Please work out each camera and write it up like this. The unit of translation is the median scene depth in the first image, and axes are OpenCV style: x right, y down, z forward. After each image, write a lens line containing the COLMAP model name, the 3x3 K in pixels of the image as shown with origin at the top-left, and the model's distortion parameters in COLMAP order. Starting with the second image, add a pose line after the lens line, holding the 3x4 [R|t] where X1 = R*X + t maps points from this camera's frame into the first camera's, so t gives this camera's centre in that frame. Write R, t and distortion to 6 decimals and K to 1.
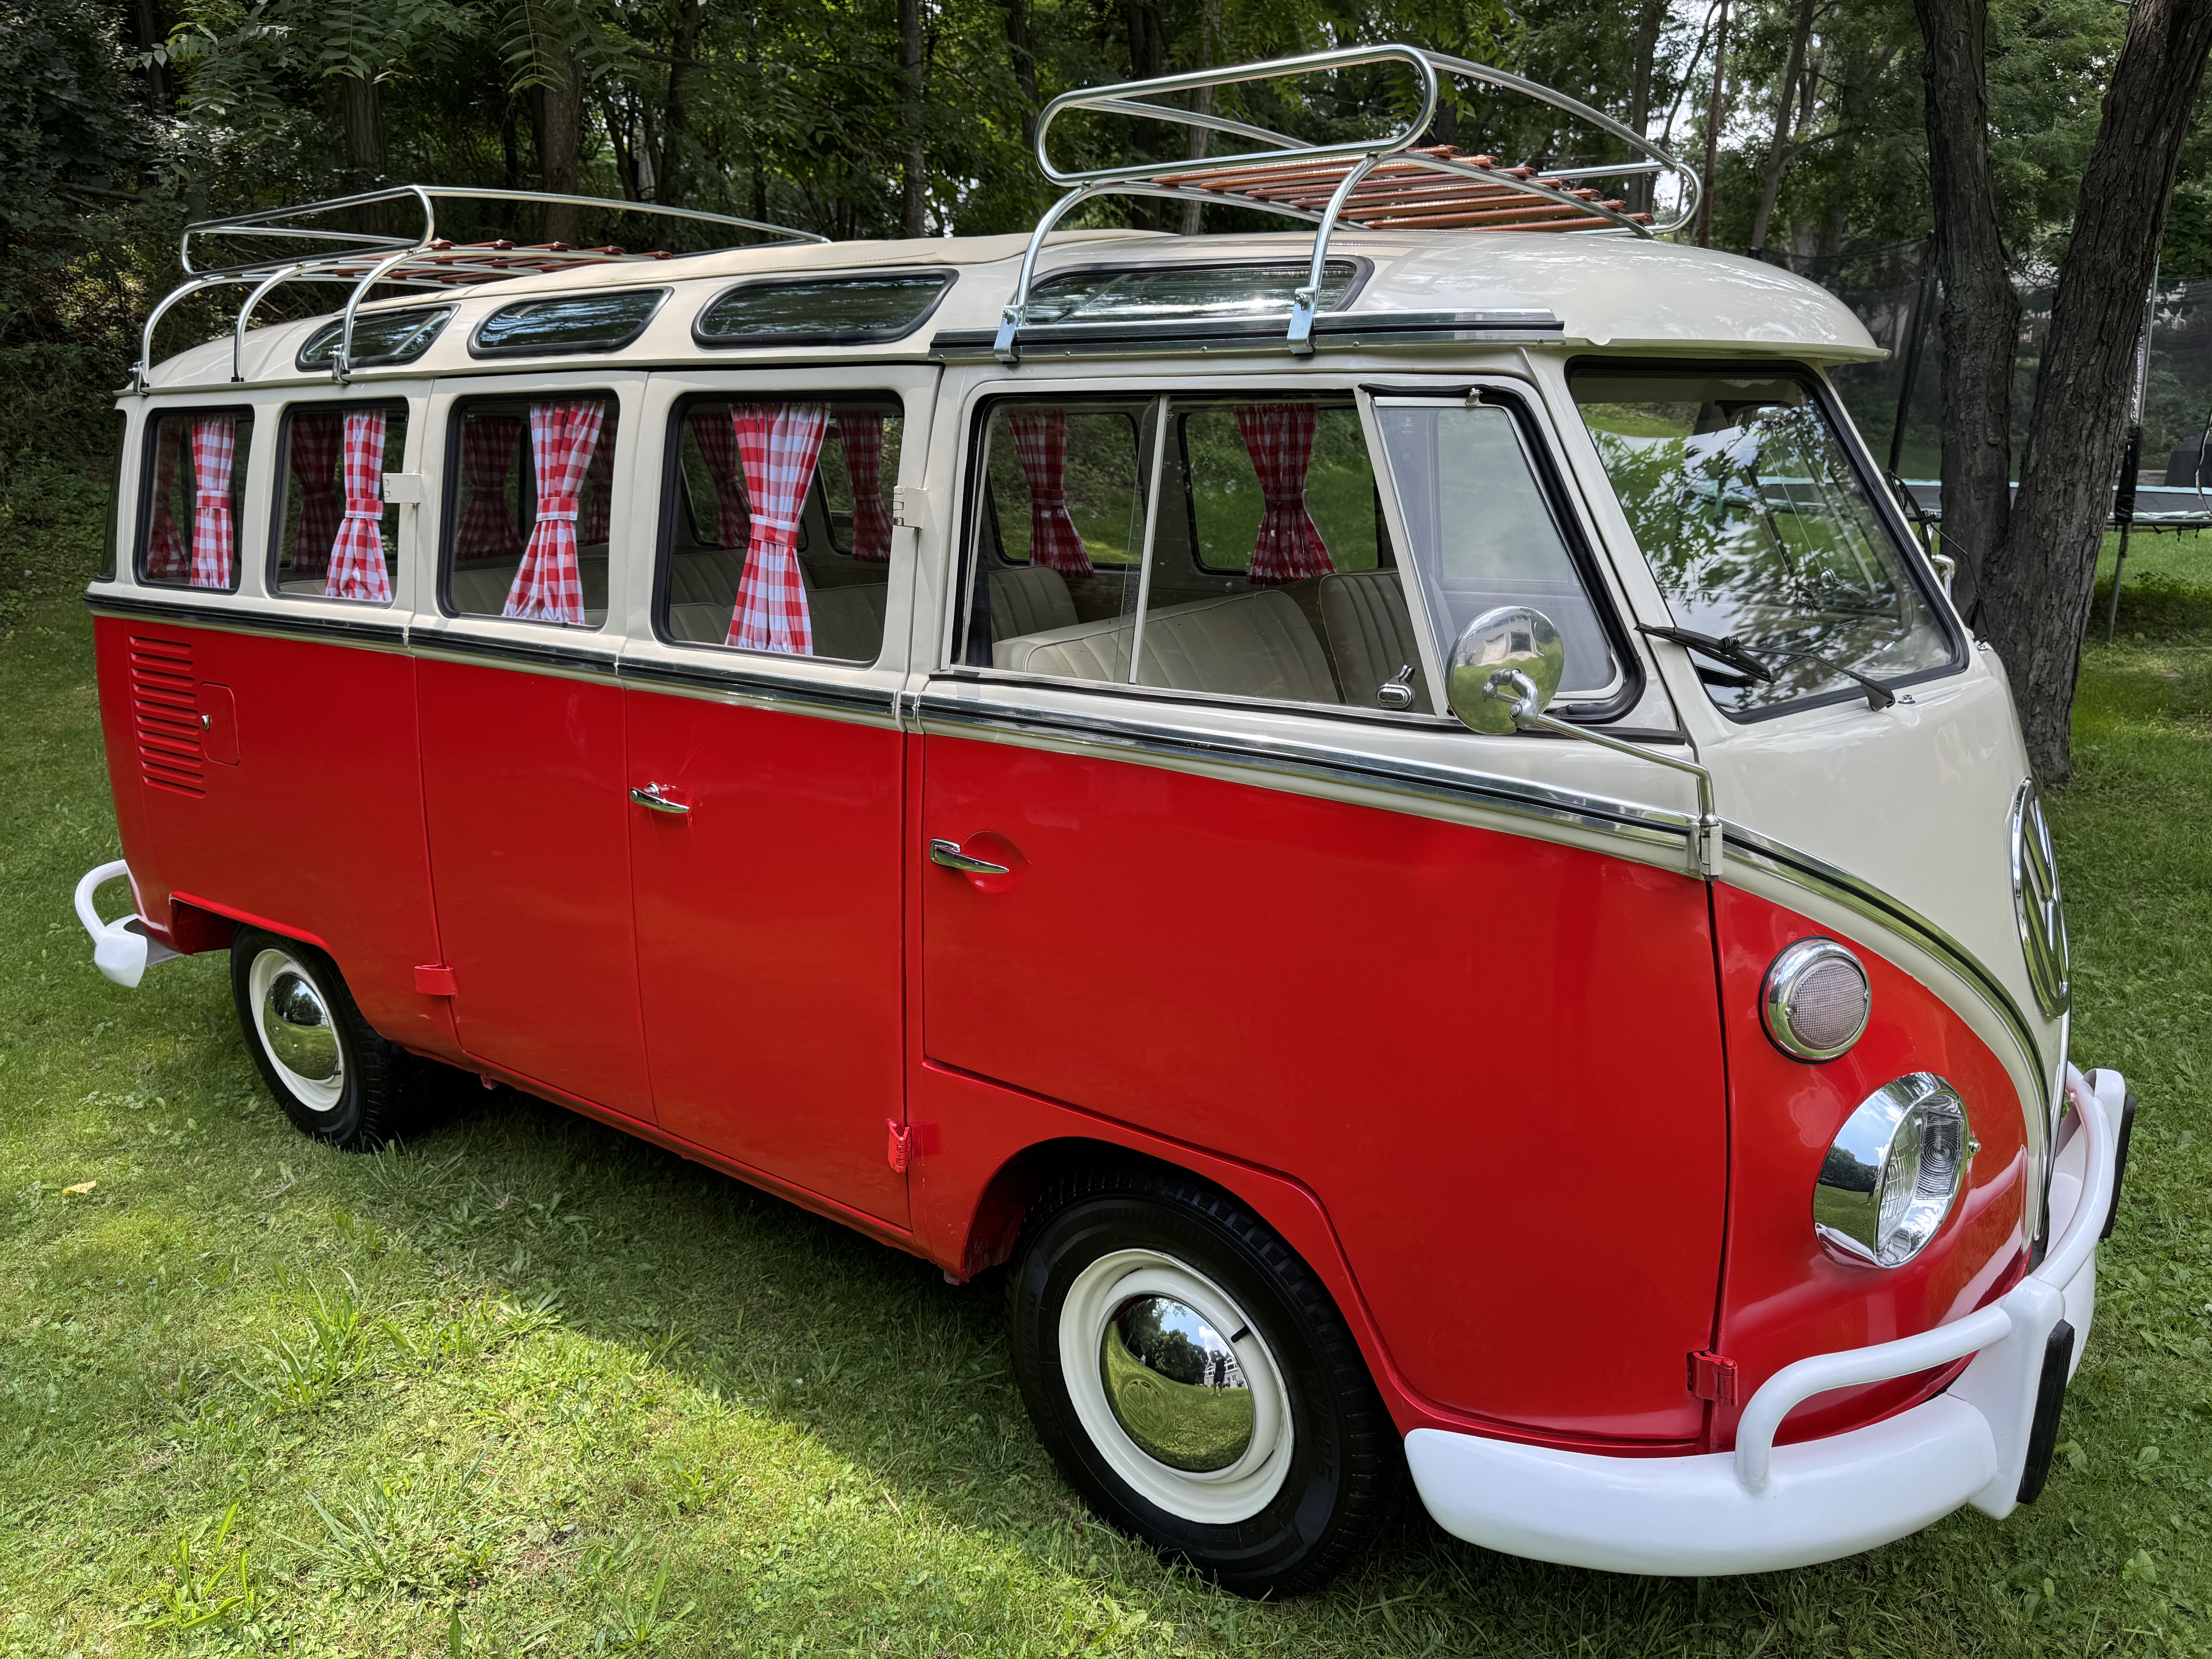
lens RADIAL K [[1586.1, 0, 1246.6], [0, 1586.1, 828.0], [0, 0, 1]] dist [0.010994, -0.013927]
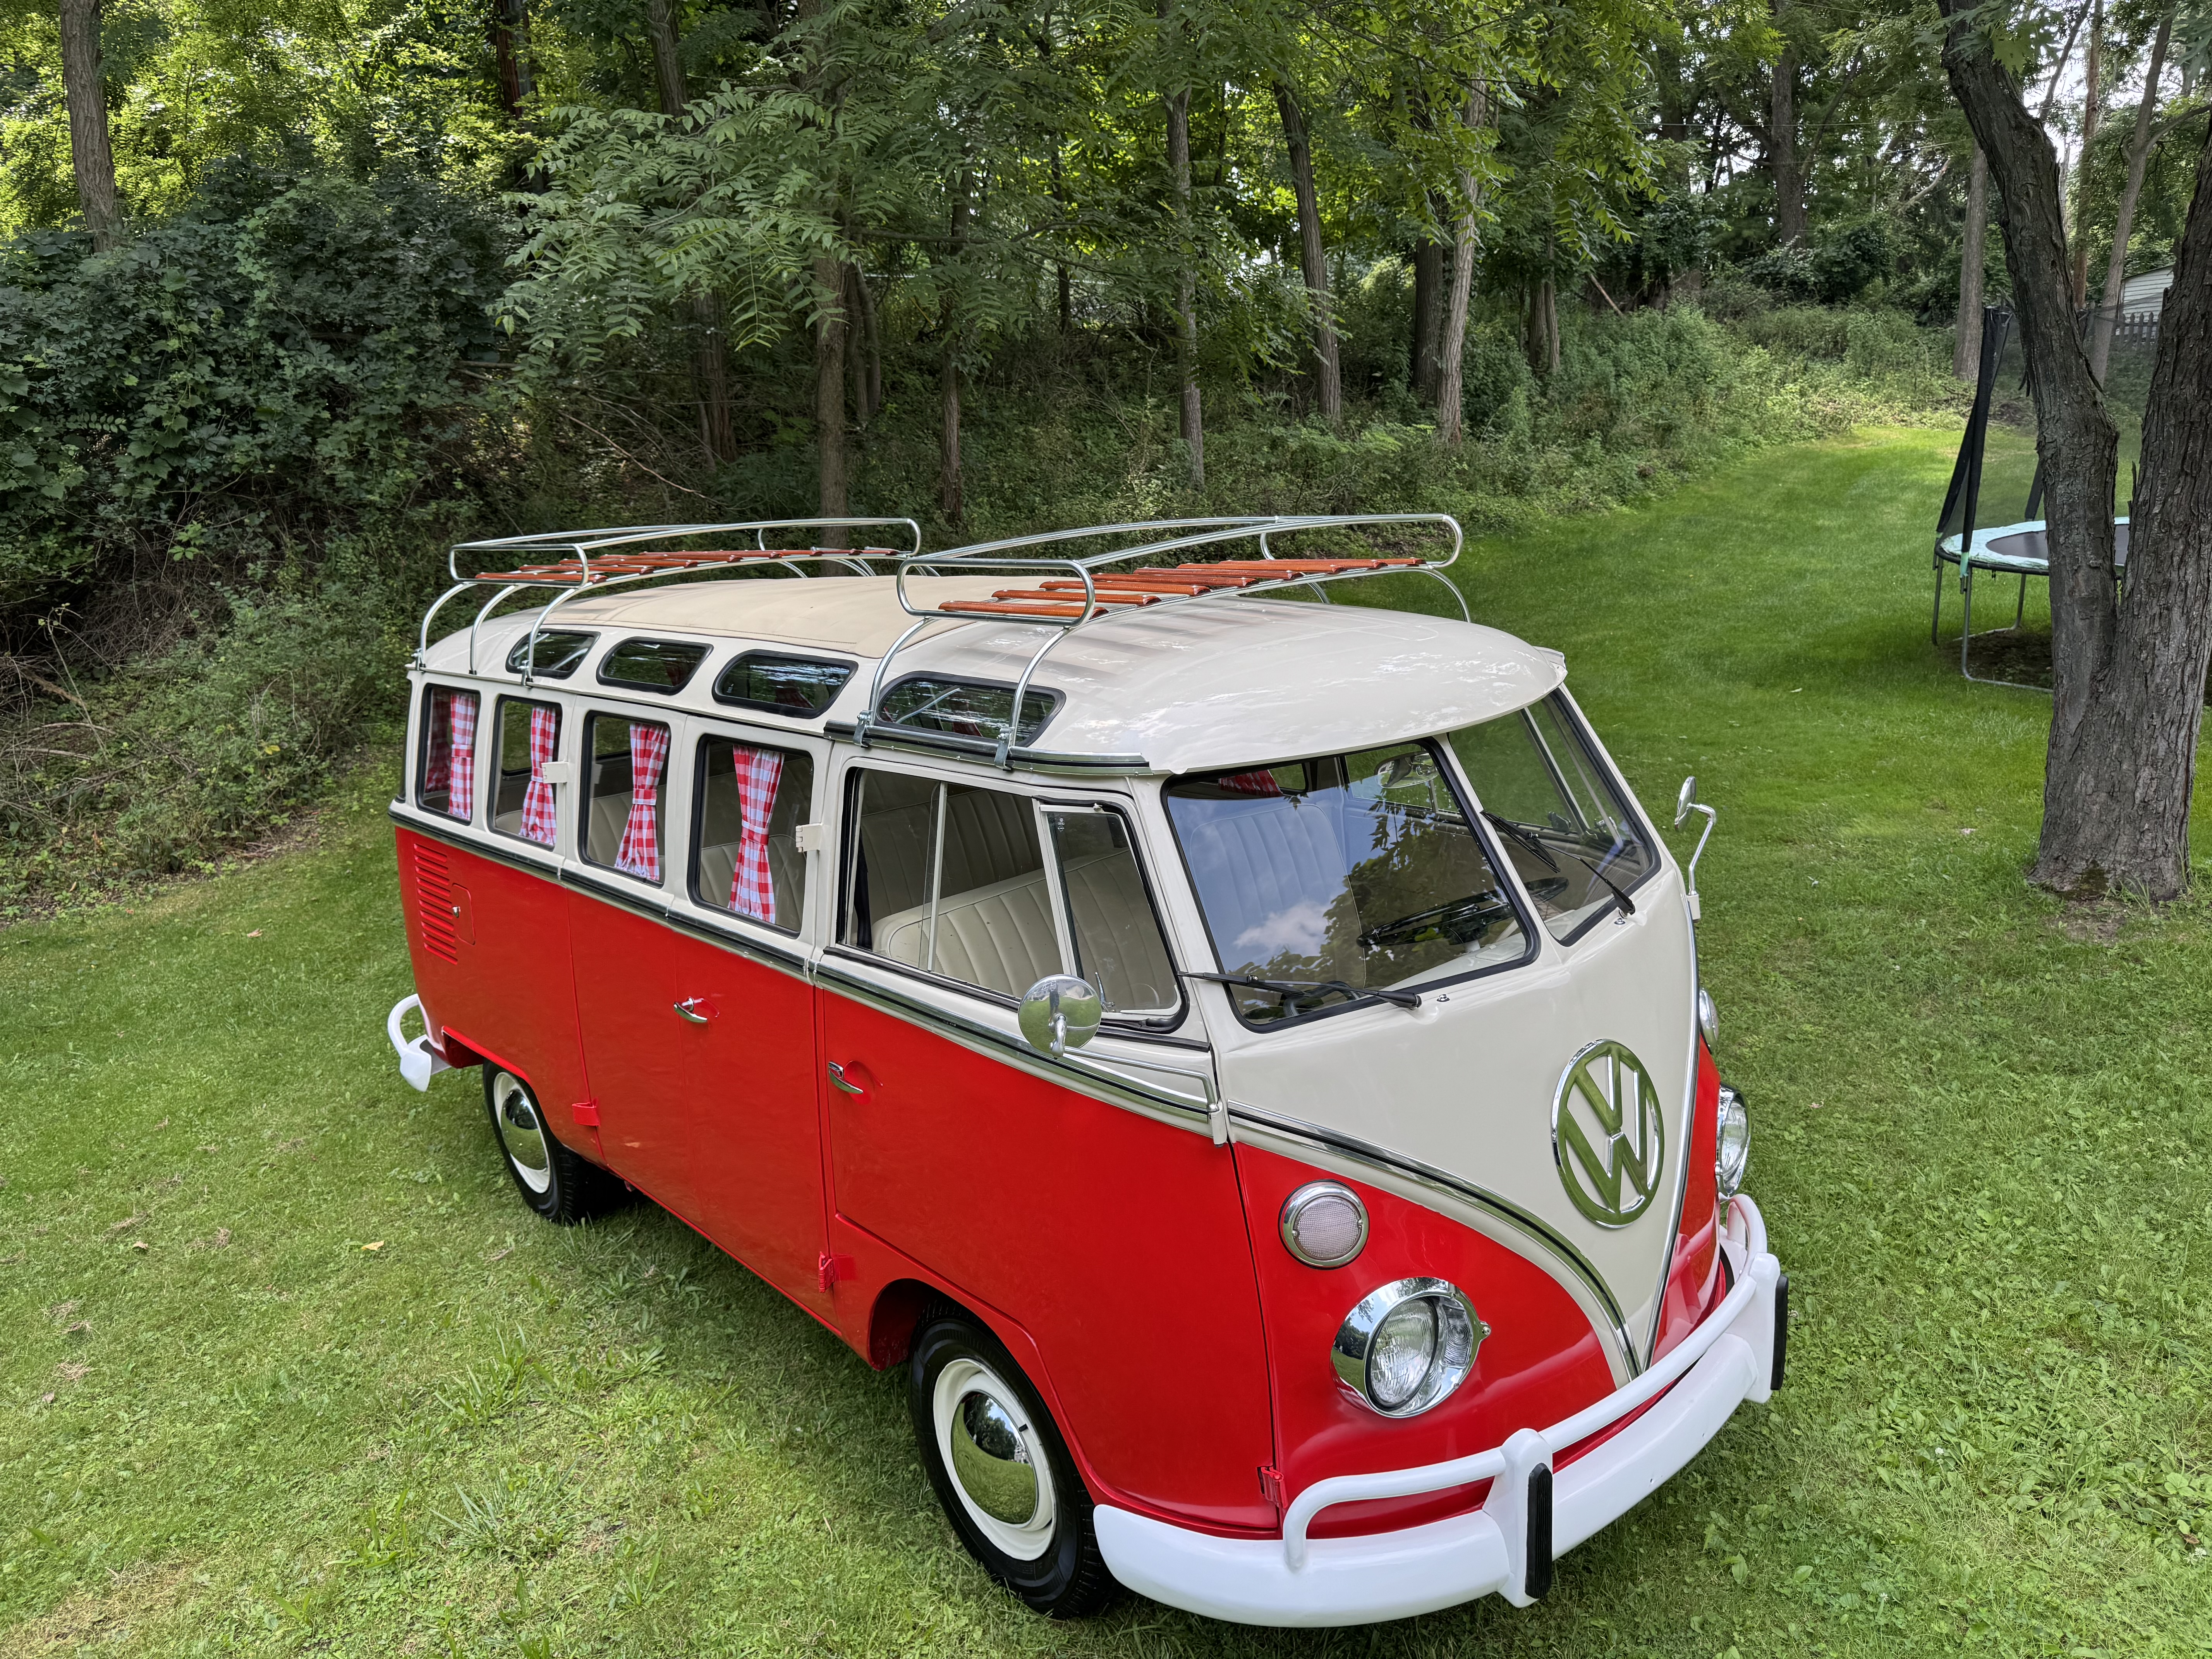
lens RADIAL K [[1586.1, 0, 1246.6], [0, 1586.1, 828.0], [0, 0, 1]] dist [0.010994, -0.013927]
pose [[0.979884, -0.002129, -0.199556, 0.348847], [-0.001386, 0.999846, -0.017476, -0.137768], [0.199562, 0.017401, 0.979731, -0.258476]]
